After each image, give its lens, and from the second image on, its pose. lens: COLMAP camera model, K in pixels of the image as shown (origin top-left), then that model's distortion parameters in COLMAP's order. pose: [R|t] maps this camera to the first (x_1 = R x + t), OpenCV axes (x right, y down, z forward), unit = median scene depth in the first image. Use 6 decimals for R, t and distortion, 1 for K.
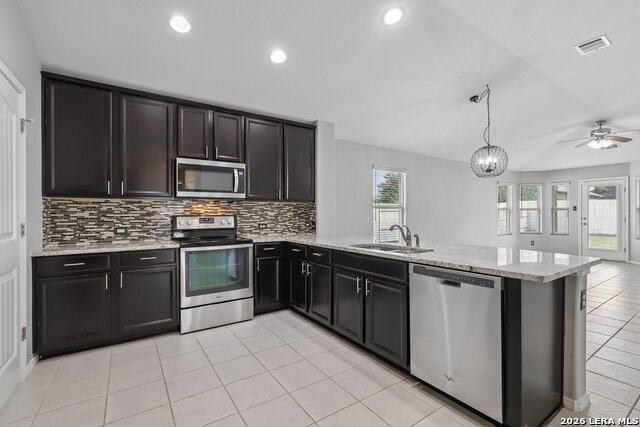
lens RADIAL K [[289.5, 0, 316.9], [0, 289.5, 212.3], [0, 0, 1]] dist [-0.011474, -0.001186]
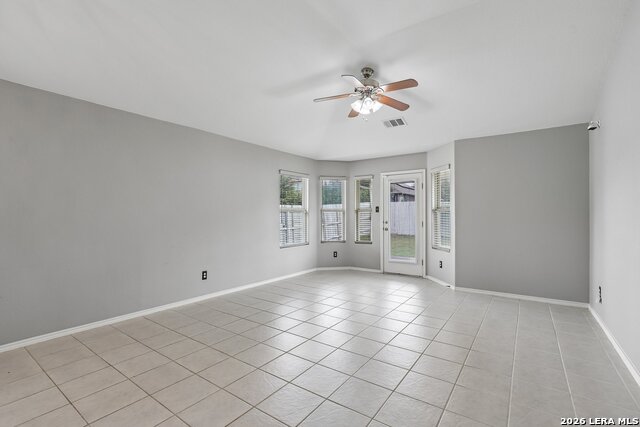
lens RADIAL K [[289.5, 0, 324.0], [0, 289.5, 214.8], [0, 0, 1]] dist [-0.011474, -0.001186]
pose [[0.931555, 0.006162, 0.363548, 1.059108], [-0.006155, 0.999980, -0.001177, 0.006095], [-0.363548, -0.001141, 0.931575, 0.696383]]
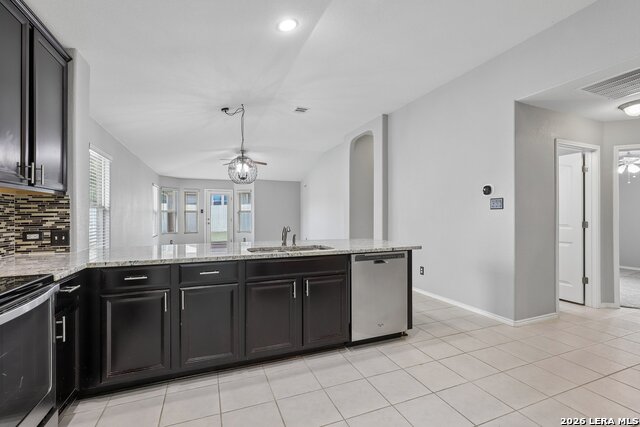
lens RADIAL K [[289.5, 0, 323.9], [0, 289.5, 216.3], [0, 0, 1]] dist [-0.011474, -0.001186]
pose [[0.195872, -0.001356, 0.980629, -0.540765], [-0.006379, 0.999976, 0.002657, 0.003303], [-0.980609, -0.006776, 0.195859, 0.500938]]
